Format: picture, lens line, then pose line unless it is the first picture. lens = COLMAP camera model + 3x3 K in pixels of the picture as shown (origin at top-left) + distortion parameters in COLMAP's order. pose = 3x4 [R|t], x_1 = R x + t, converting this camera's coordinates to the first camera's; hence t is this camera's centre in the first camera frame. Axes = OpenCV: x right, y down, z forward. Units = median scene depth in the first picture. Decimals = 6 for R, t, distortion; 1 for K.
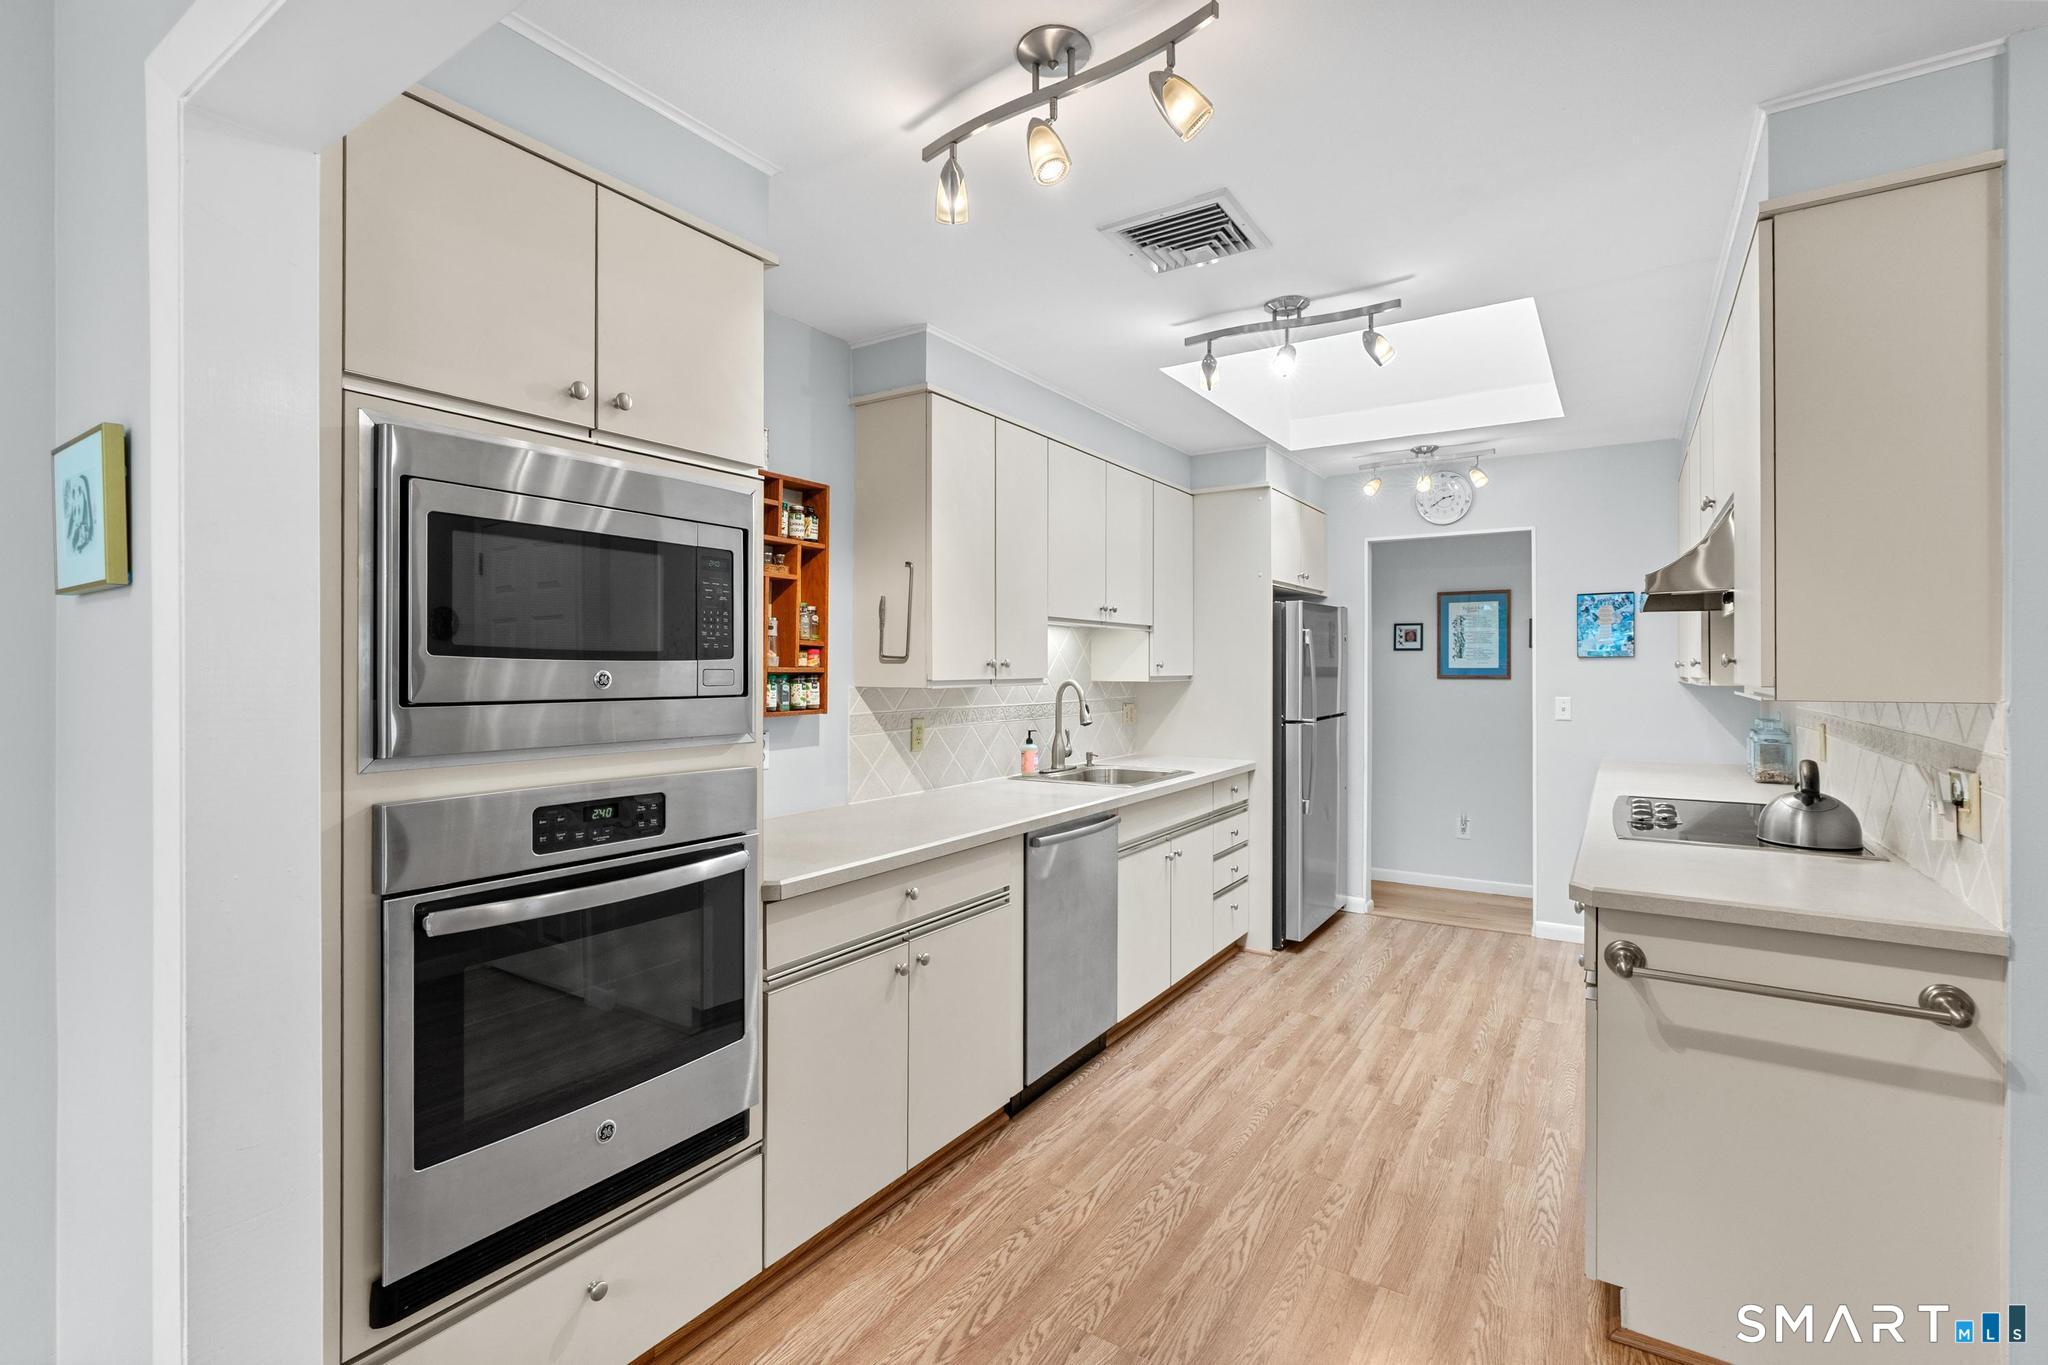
lens RADIAL K [[927.7, 0, 1017.7], [0, 927.7, 669.6], [0, 0, 1]] dist [-0.006426, 0.003877]
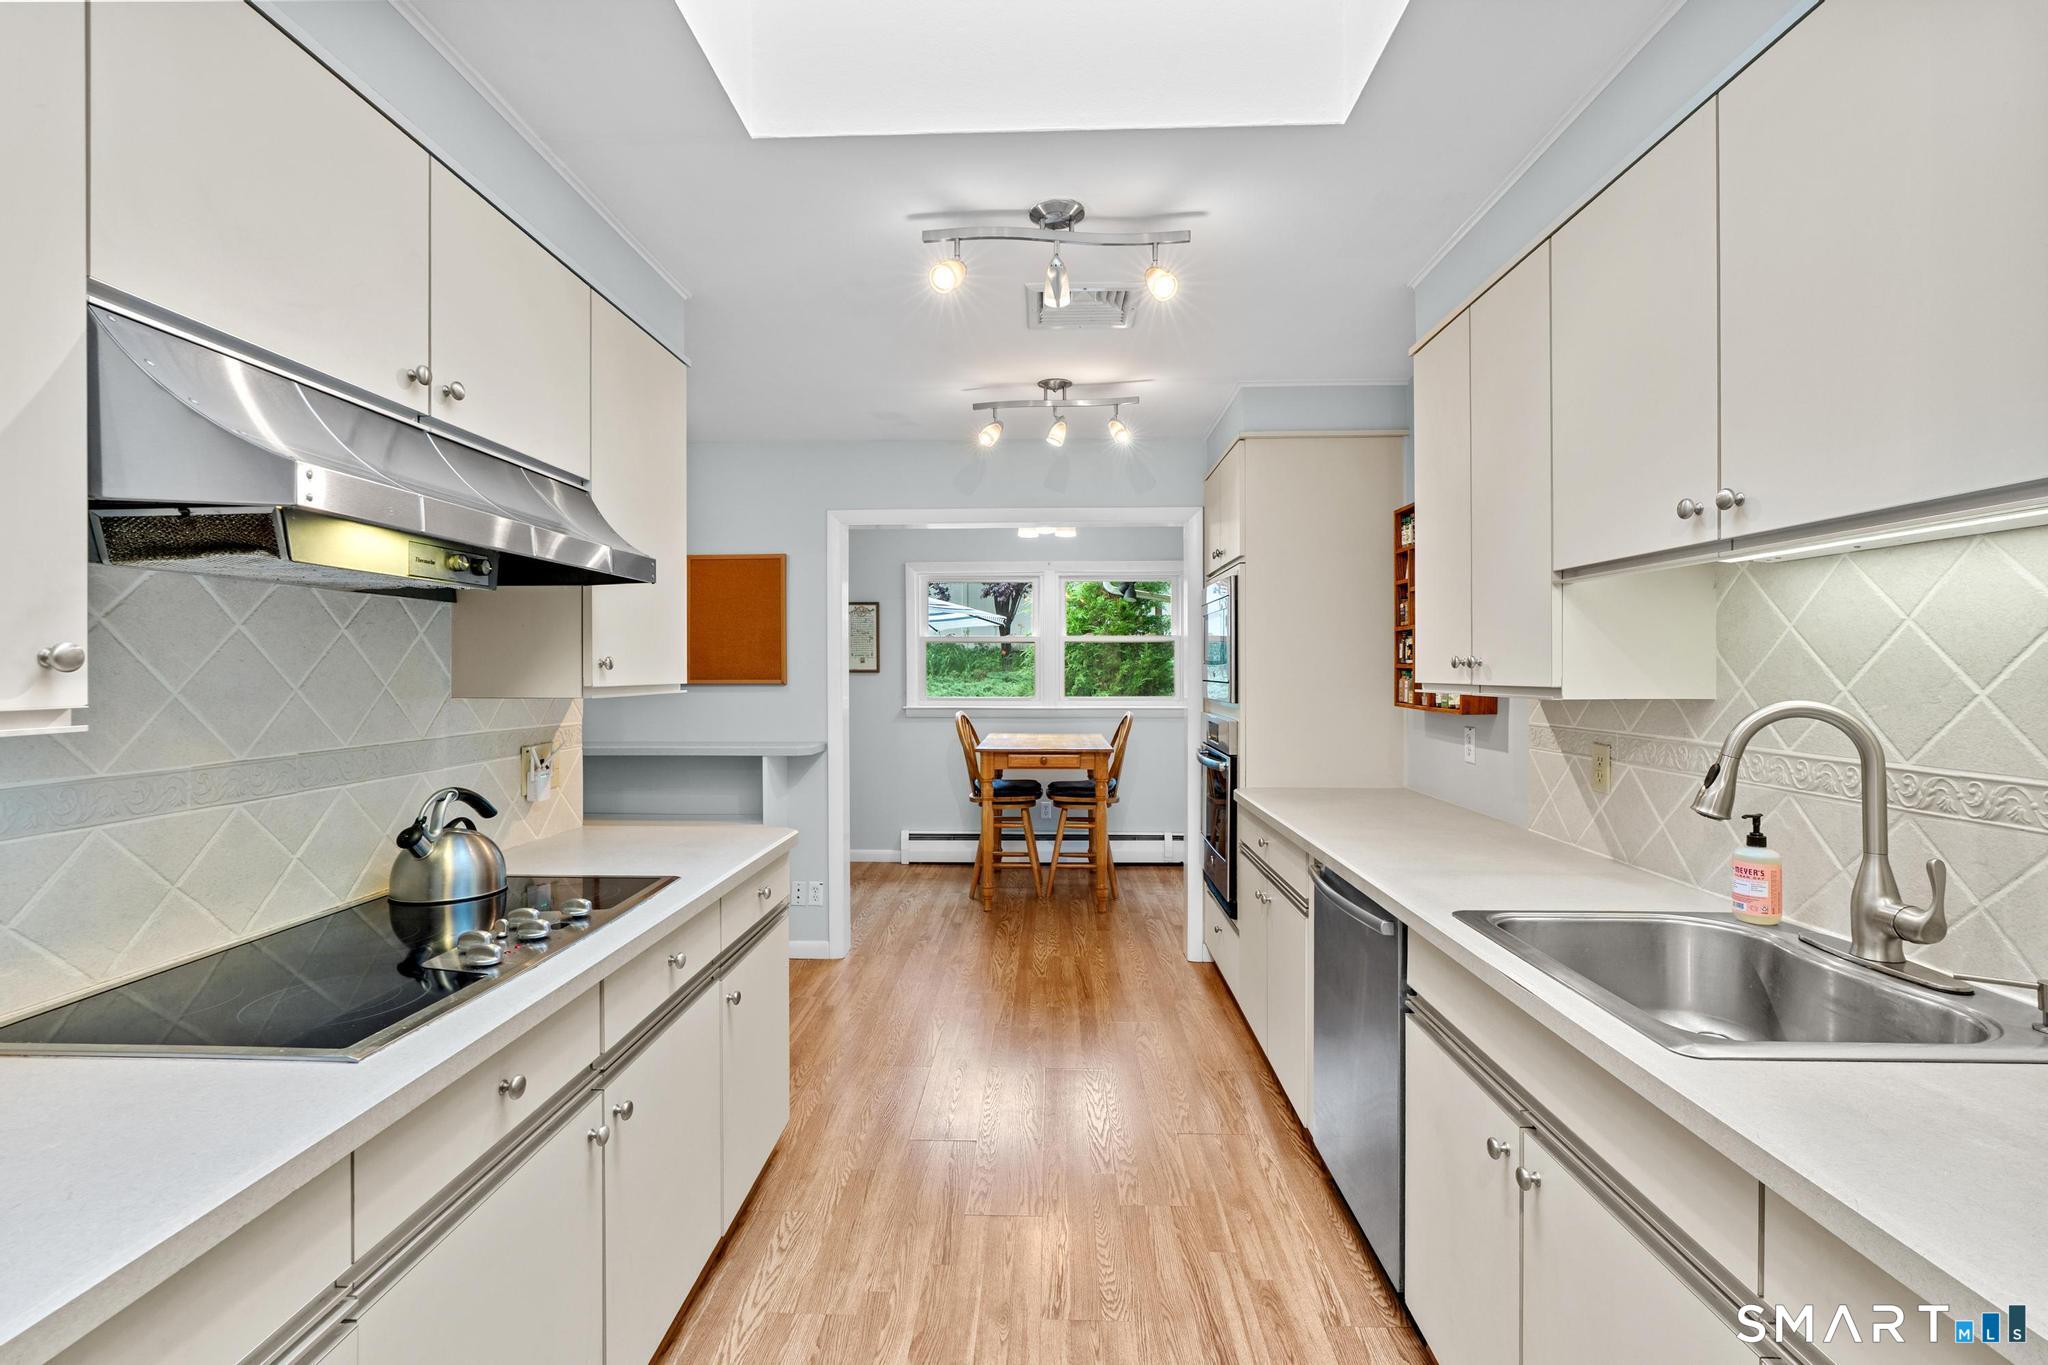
lens RADIAL K [[927.7, 0, 1019.4], [0, 927.7, 675.0], [0, 0, 1]] dist [-0.006426, 0.003877]
pose [[-0.856304, 0.003525, -0.516460, 0.692345], [0.000593, 0.999983, 0.005843, -0.001668], [0.516472, 0.004697, -0.856291, 1.578182]]
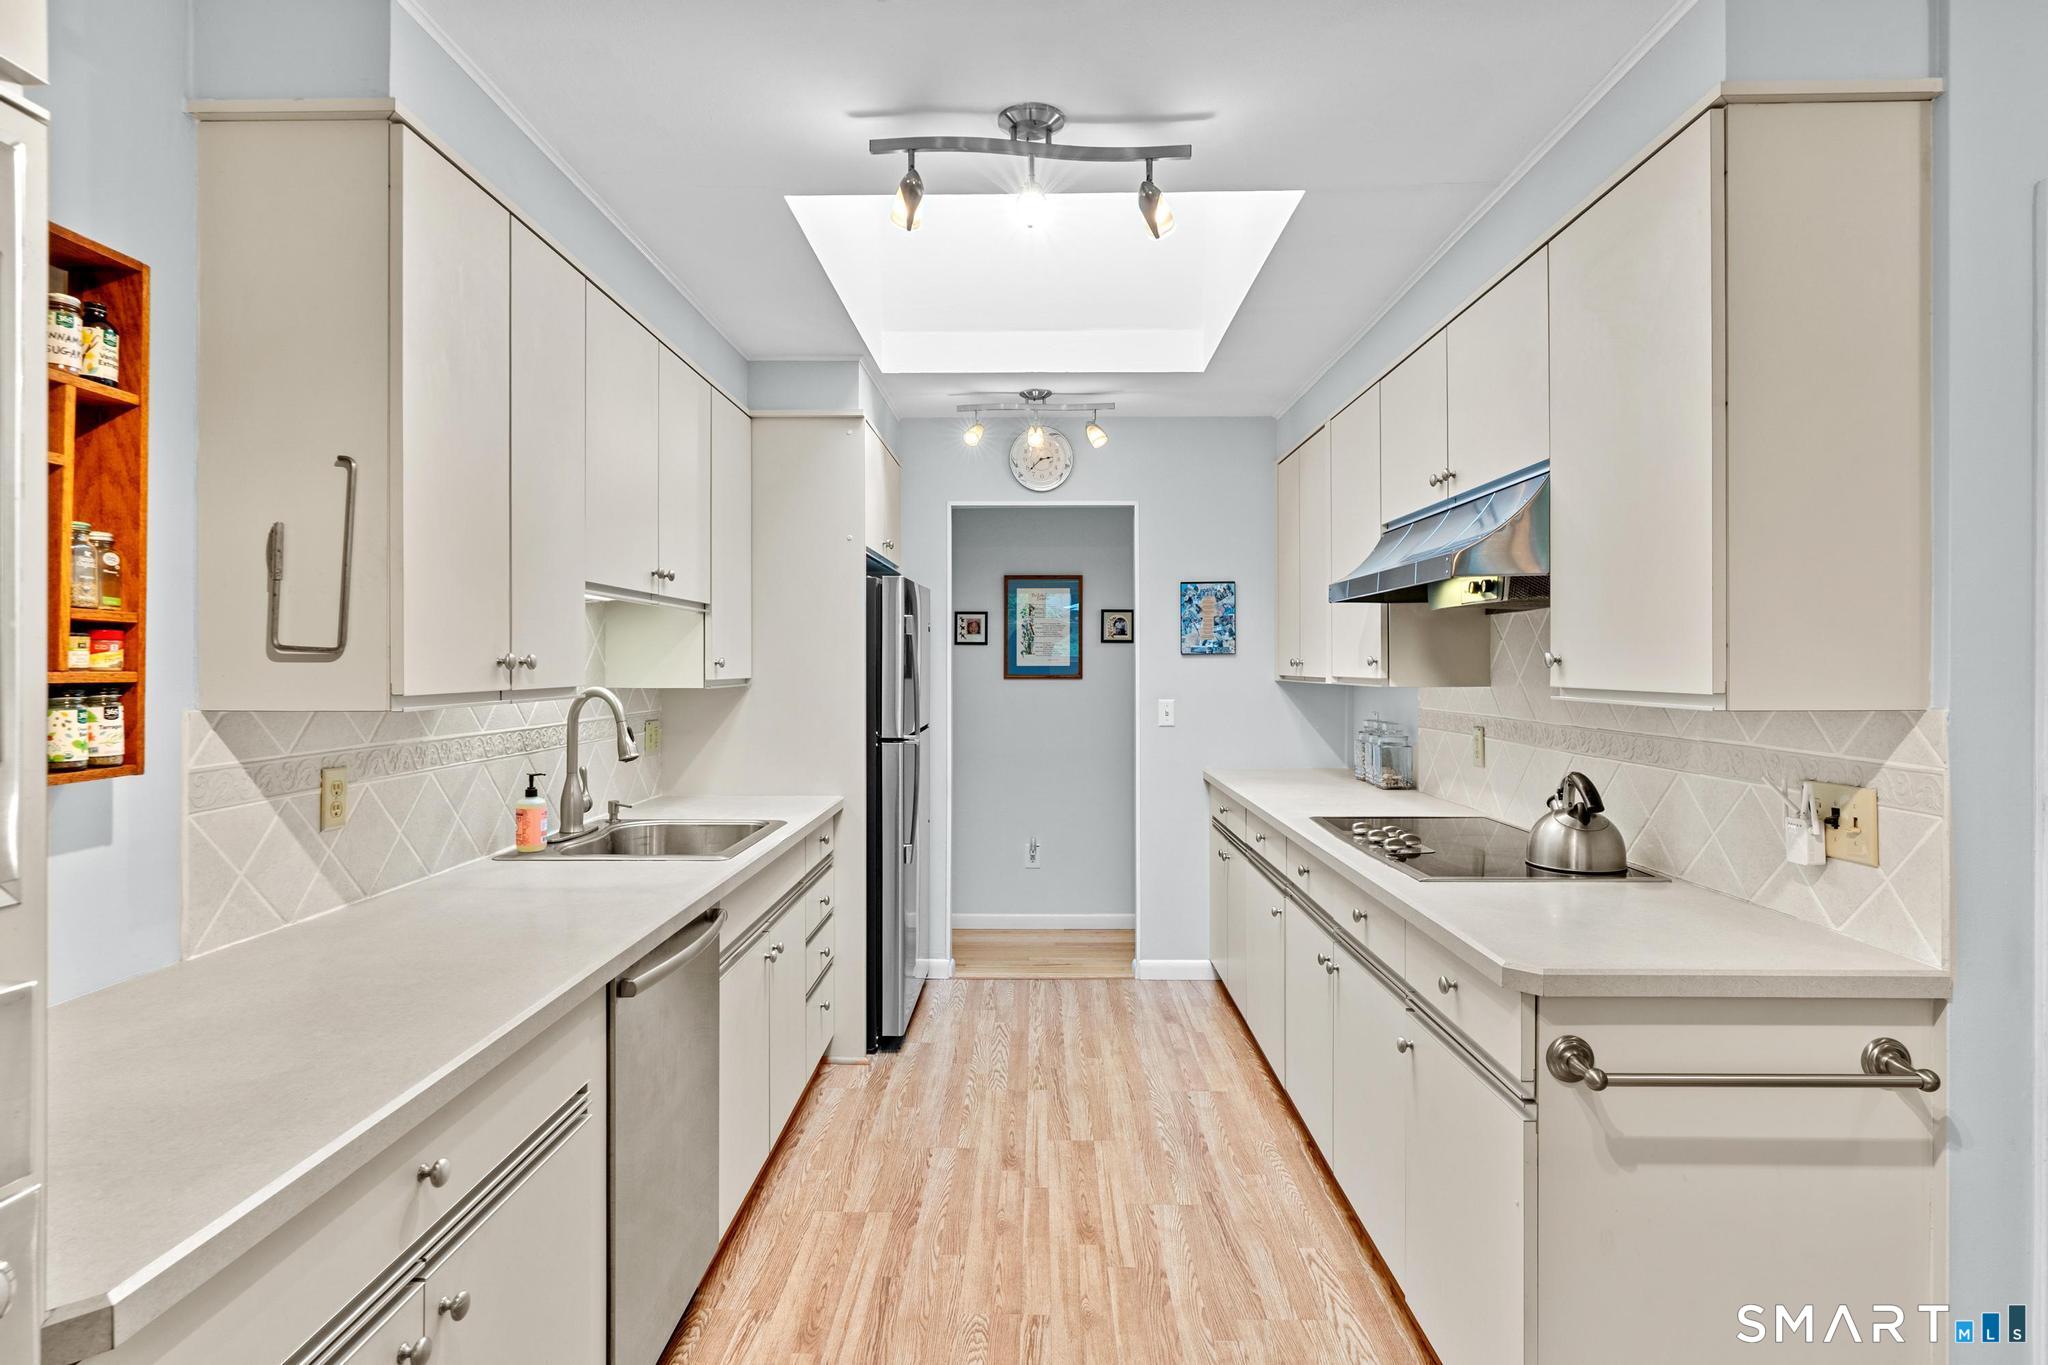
lens RADIAL K [[1098.6, 0, 1017.1], [0, 1098.6, 667.7], [0, 0, 1]] dist [-0.004190, 0.003729]
pose [[0.847699, -0.002374, 0.530472, -0.127190], [0.001651, 0.999997, 0.001837, -0.004201], [-0.530475, -0.000681, 0.847700, 0.322492]]
